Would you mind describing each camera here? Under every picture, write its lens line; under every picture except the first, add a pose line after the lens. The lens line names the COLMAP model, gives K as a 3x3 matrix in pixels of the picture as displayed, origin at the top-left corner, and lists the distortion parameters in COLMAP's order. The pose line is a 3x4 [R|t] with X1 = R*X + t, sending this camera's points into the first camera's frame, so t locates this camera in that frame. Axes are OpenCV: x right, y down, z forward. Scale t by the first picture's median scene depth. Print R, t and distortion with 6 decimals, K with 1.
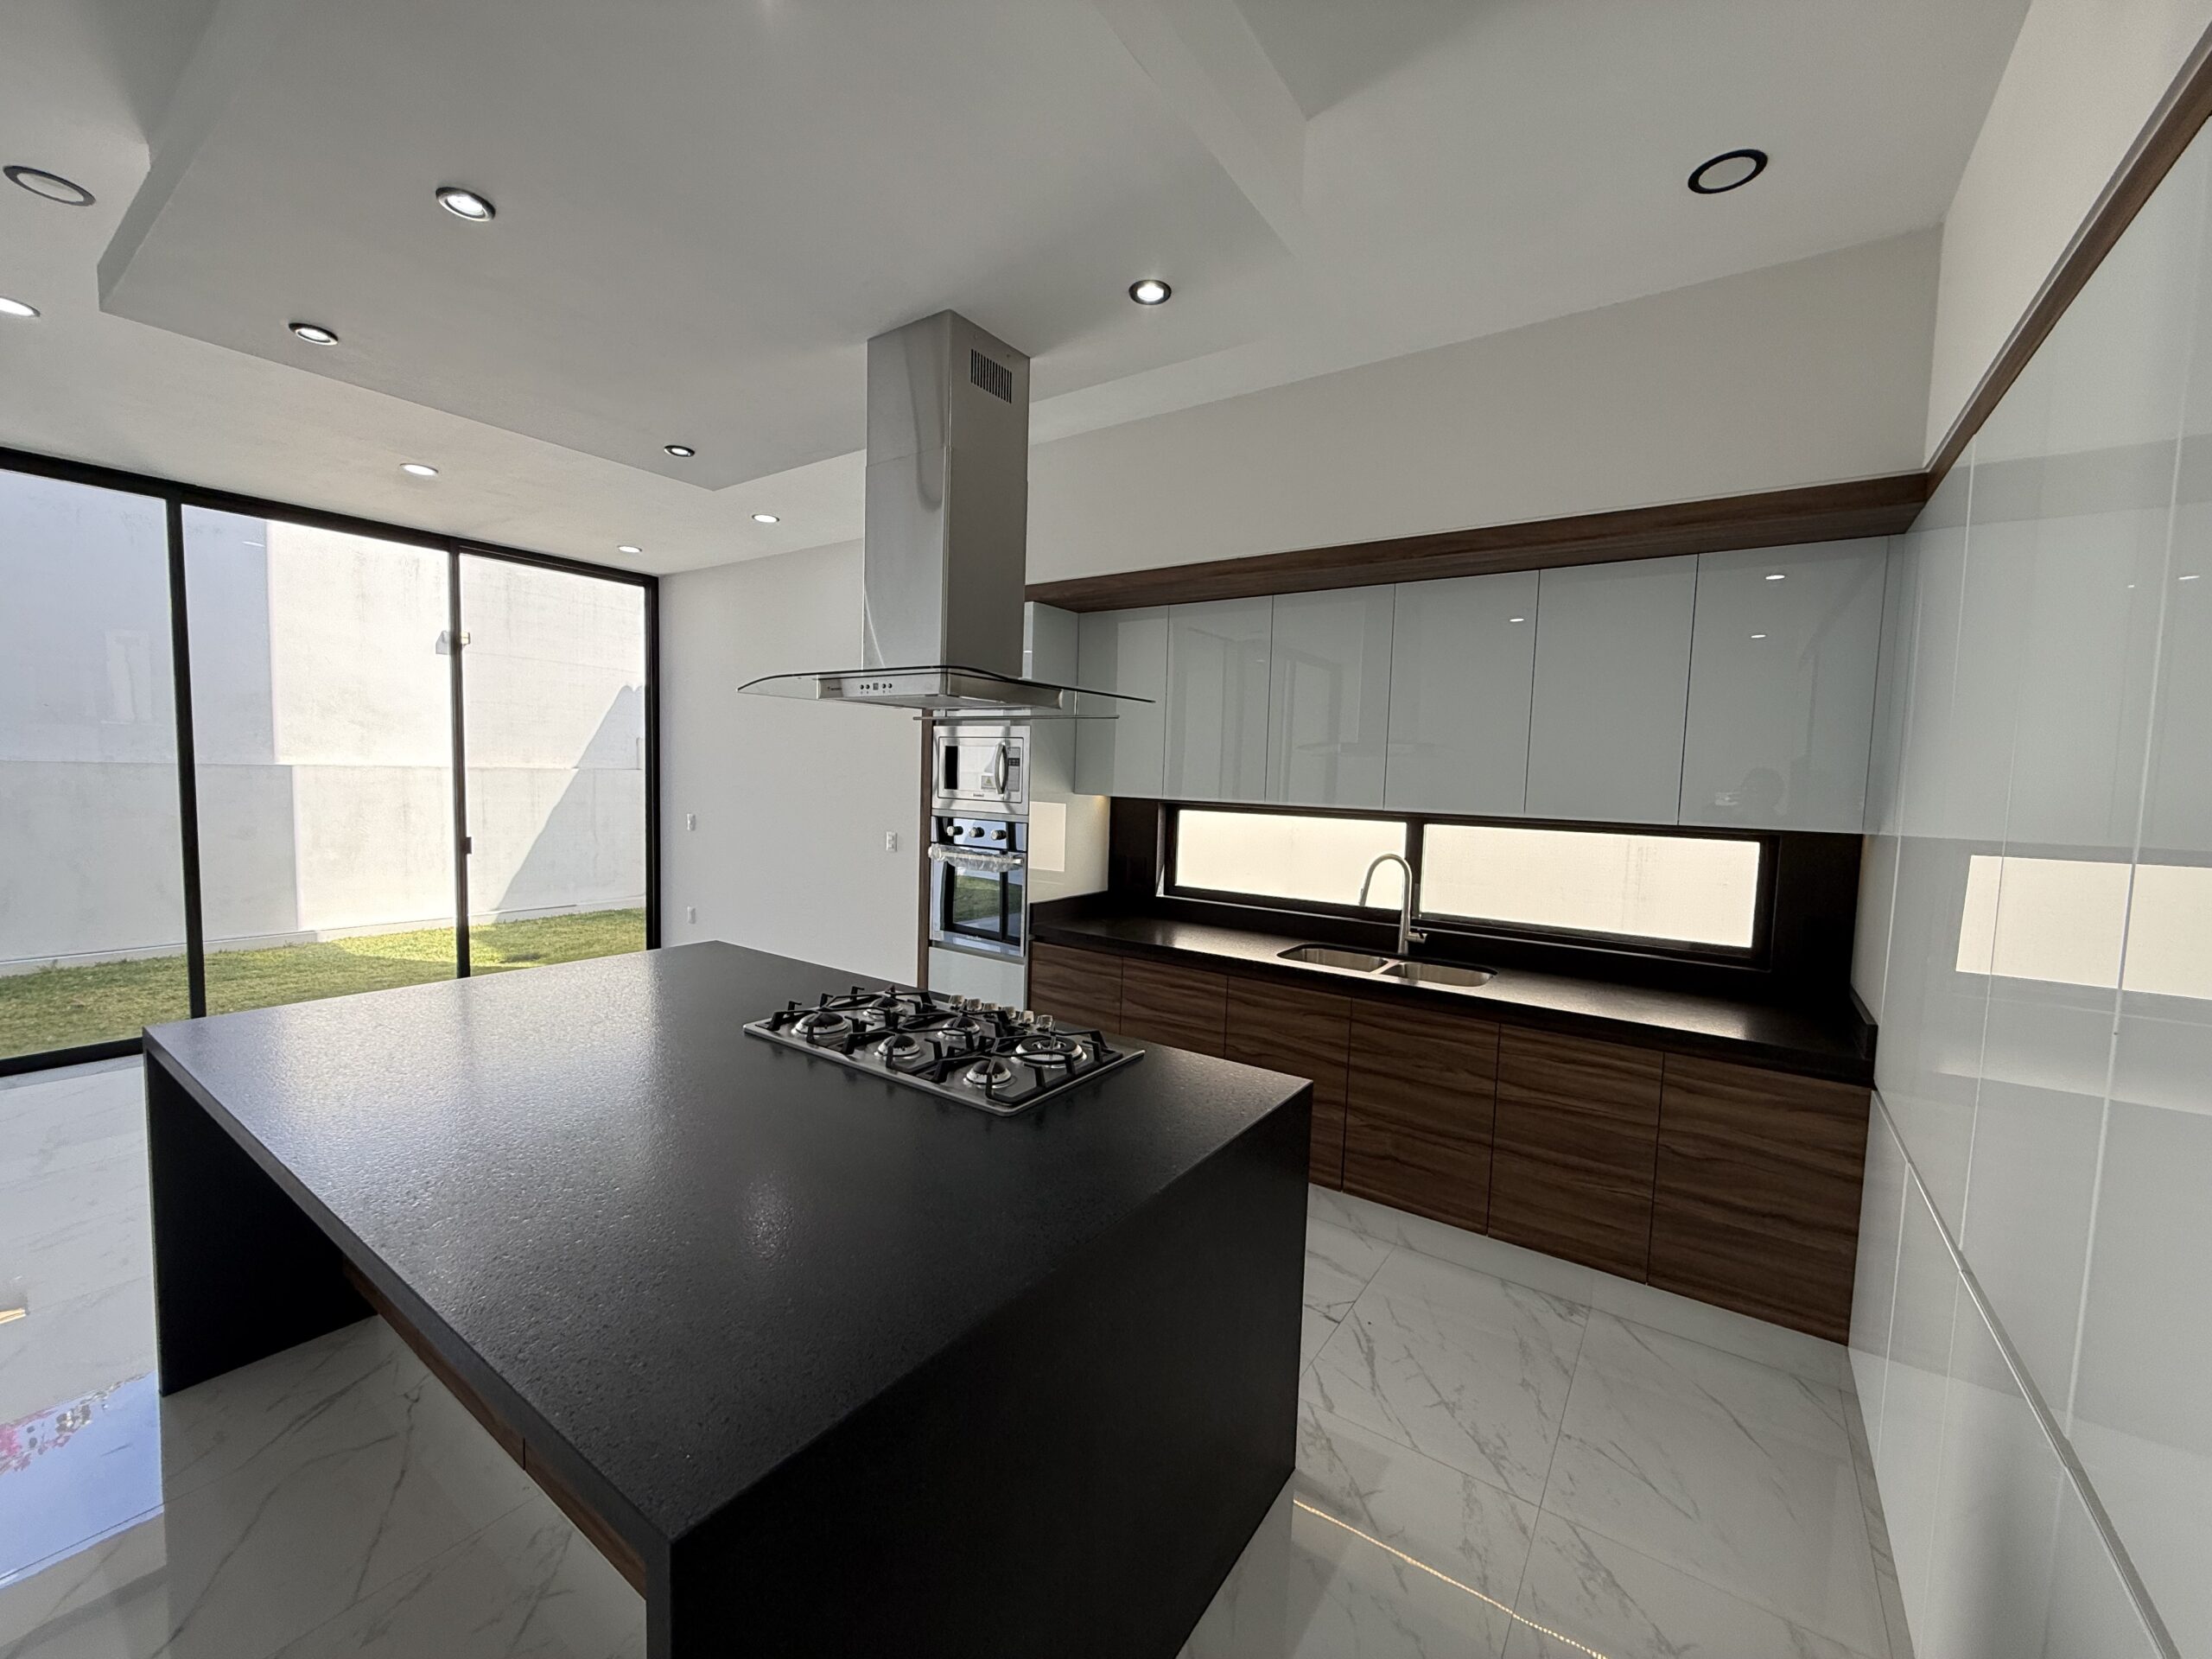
lens RADIAL K [[882.3, 0, 1123.7], [0, 882.3, 830.9], [0, 0, 1]] dist [-0.000387, 0.000868]
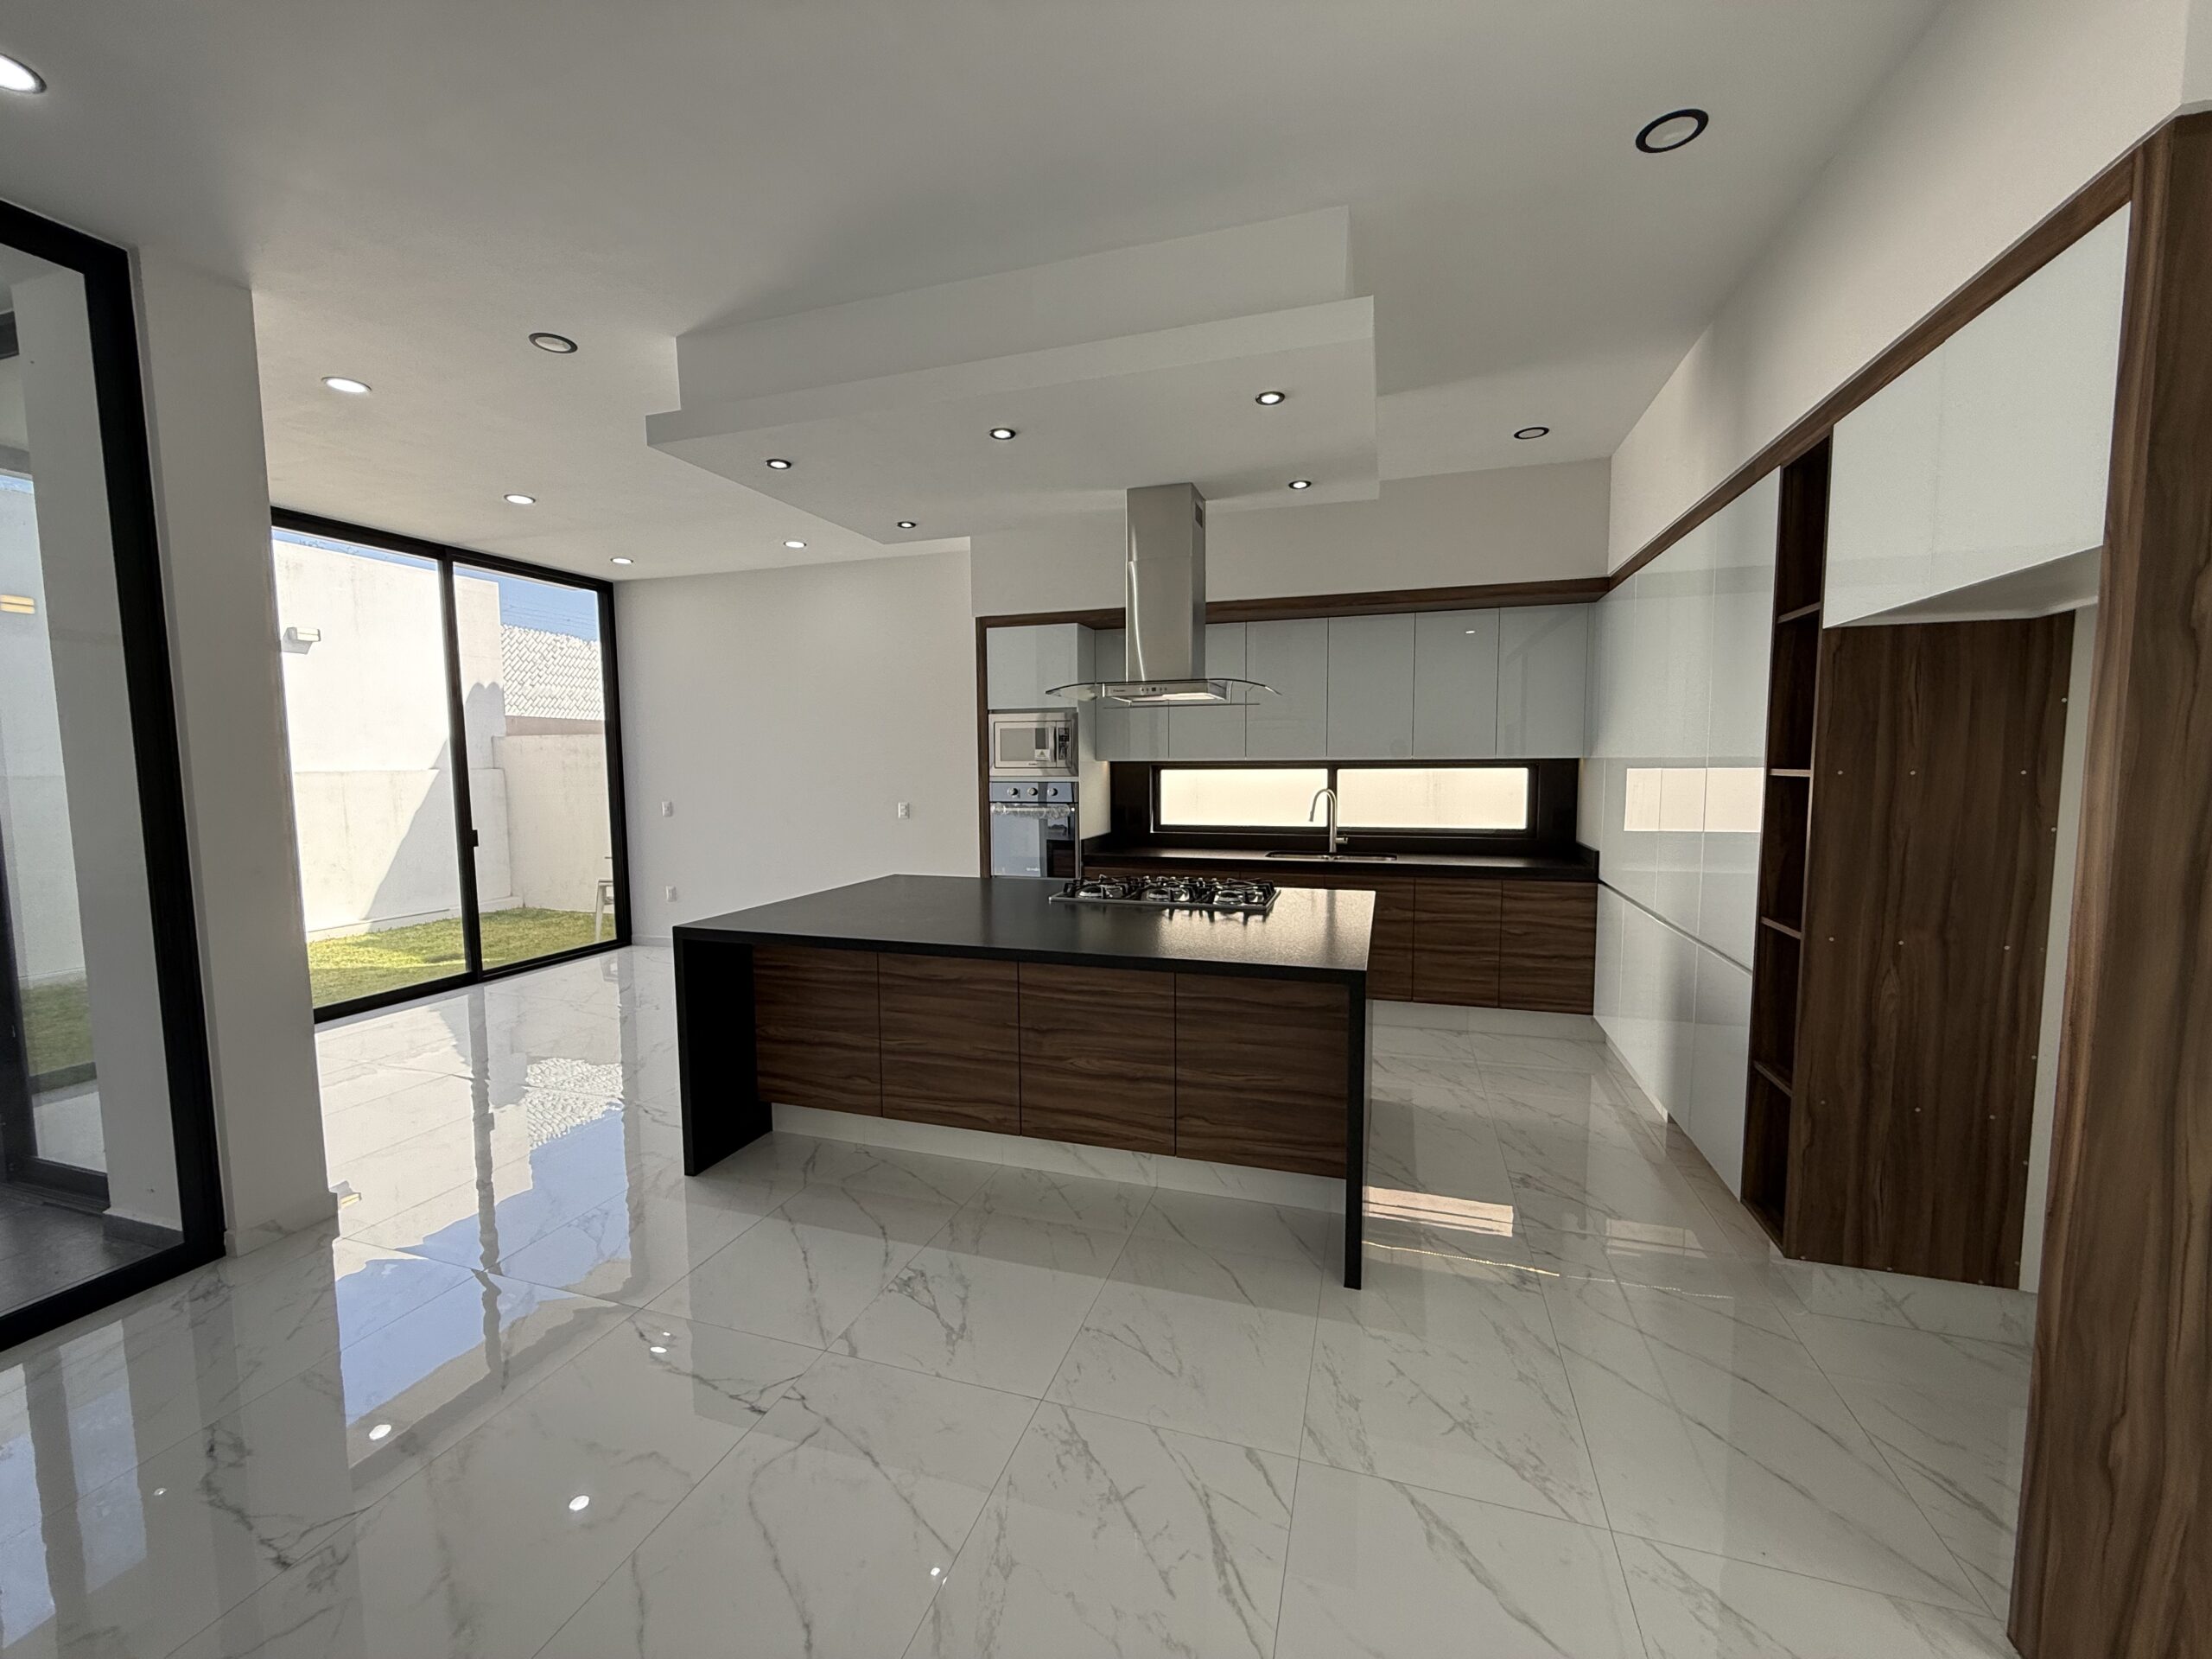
lens RADIAL K [[882.3, 0, 1121.6], [0, 882.3, 829.5], [0, 0, 1]] dist [-0.000387, 0.000868]
pose [[0.953574, -0.061351, 0.294844, -0.502920], [0.057357, 0.998107, 0.022183, 0.042876], [-0.295647, -0.004242, 0.955288, -0.388456]]
